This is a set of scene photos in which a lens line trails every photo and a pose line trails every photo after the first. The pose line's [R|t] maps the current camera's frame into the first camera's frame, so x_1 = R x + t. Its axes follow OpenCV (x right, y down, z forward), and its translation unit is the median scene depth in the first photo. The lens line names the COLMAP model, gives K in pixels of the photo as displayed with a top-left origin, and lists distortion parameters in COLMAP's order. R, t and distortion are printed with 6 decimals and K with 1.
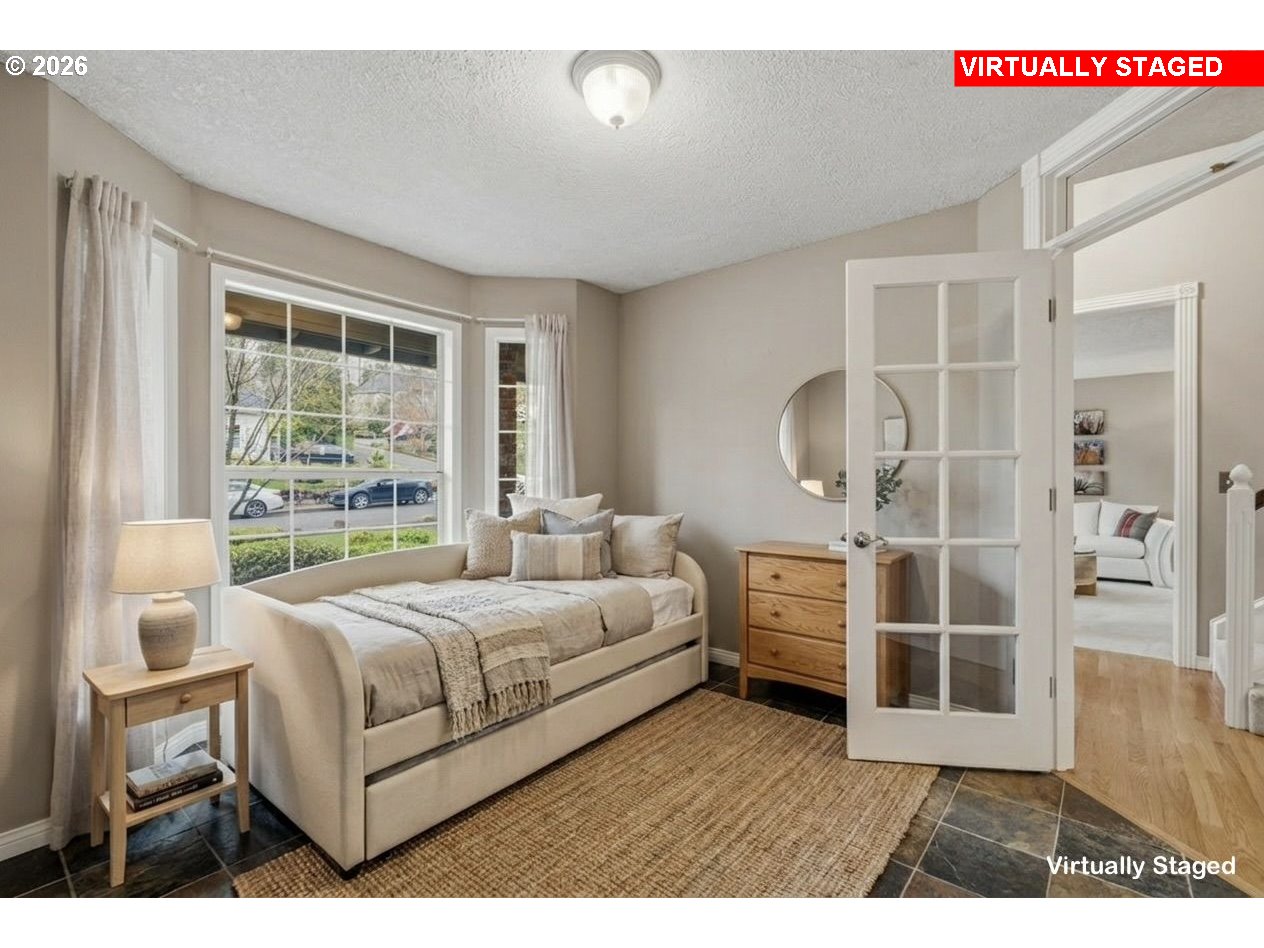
lens RADIAL K [[574.7, 0, 632.0], [0, 574.7, 474.0], [0, 0, 1]] dist [-0.000694, -0.000680]
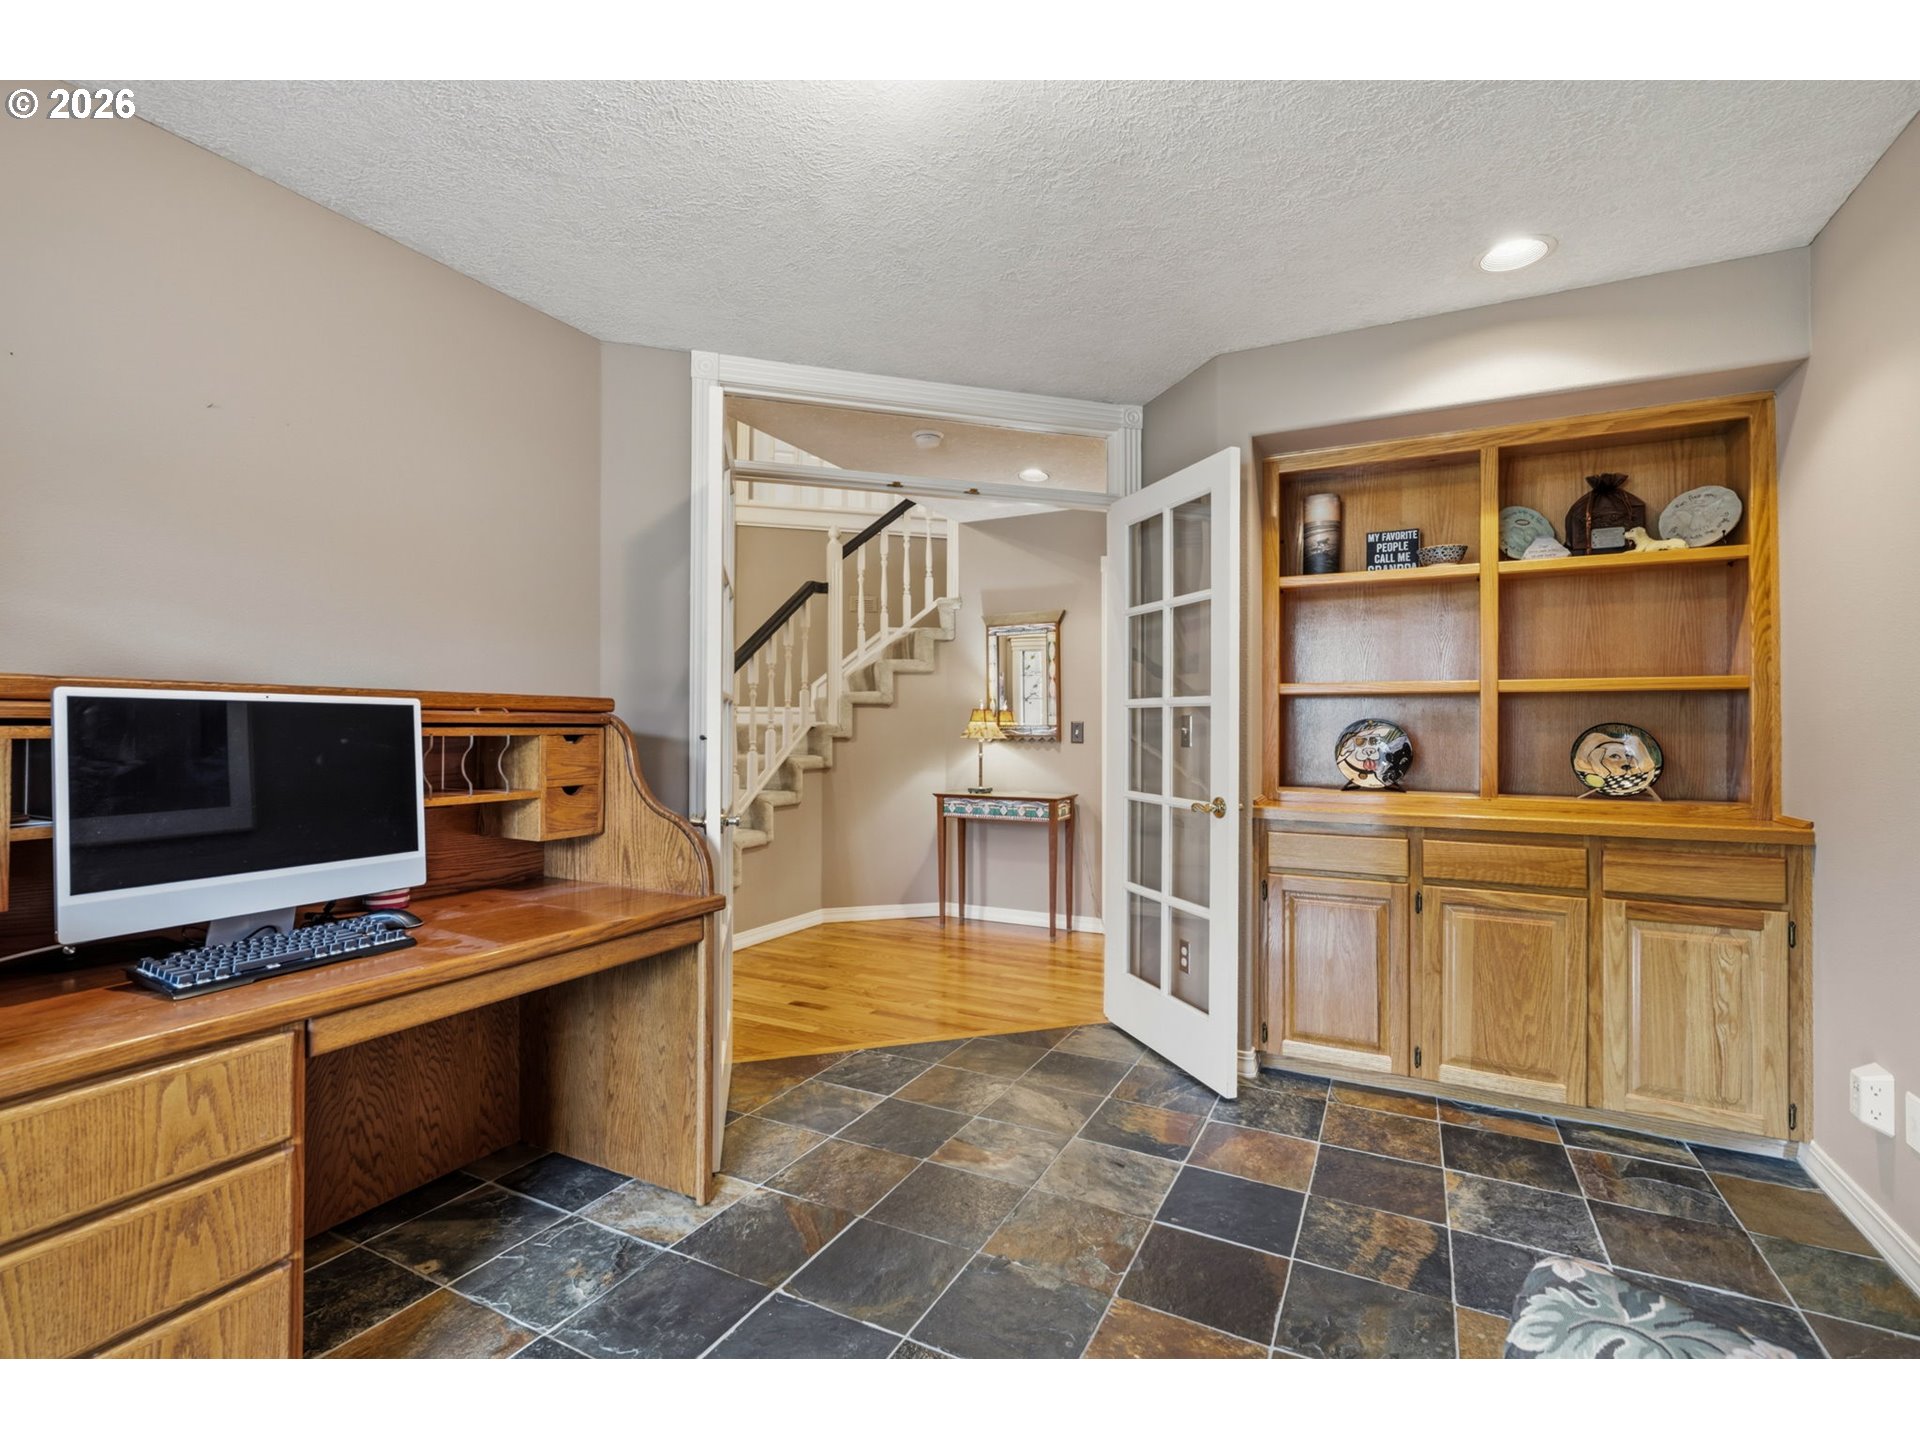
lens RADIAL K [[873.0, 0, 960.0], [0, 873.0, 720.0], [0, 0, 1]] dist [-0.000694, -0.000680]
pose [[-0.197975, 0.006407, 0.980186, -0.711130], [-0.002071, 0.999974, -0.006954, 0.008514], [-0.980205, -0.003406, -0.197956, 1.014980]]
